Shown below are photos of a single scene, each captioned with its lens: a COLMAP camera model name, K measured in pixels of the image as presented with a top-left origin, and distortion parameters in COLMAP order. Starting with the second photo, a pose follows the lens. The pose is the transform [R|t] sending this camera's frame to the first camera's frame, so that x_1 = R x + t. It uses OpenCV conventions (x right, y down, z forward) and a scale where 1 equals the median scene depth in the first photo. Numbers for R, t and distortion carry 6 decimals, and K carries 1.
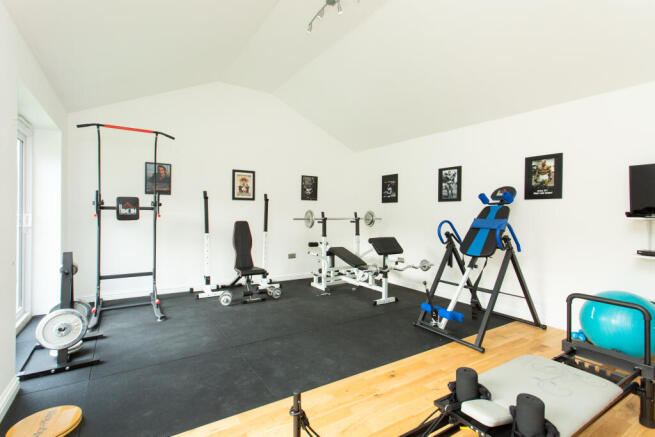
lens RADIAL K [[305.9, 0, 331.0], [0, 305.9, 214.6], [0, 0, 1]] dist [0.002905, 0.000229]
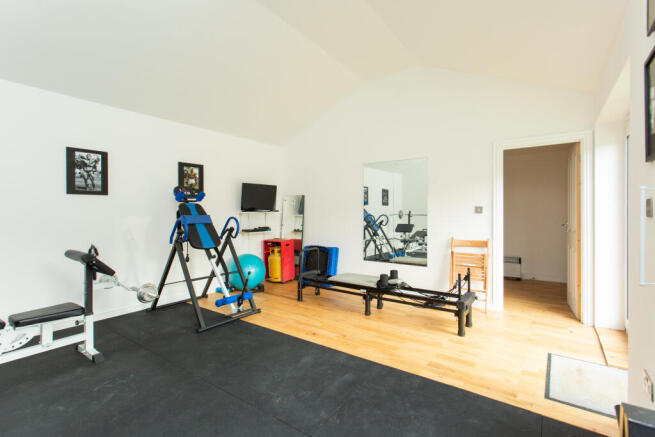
lens RADIAL K [[305.9, 0, 330.9], [0, 305.9, 214.2], [0, 0, 1]] dist [0.002905, 0.000229]
pose [[-0.341007, -0.020437, 0.939838, -0.667182], [0.003613, 0.999728, 0.023050, -0.012254], [-0.940054, 0.011256, -0.340841, 0.871367]]
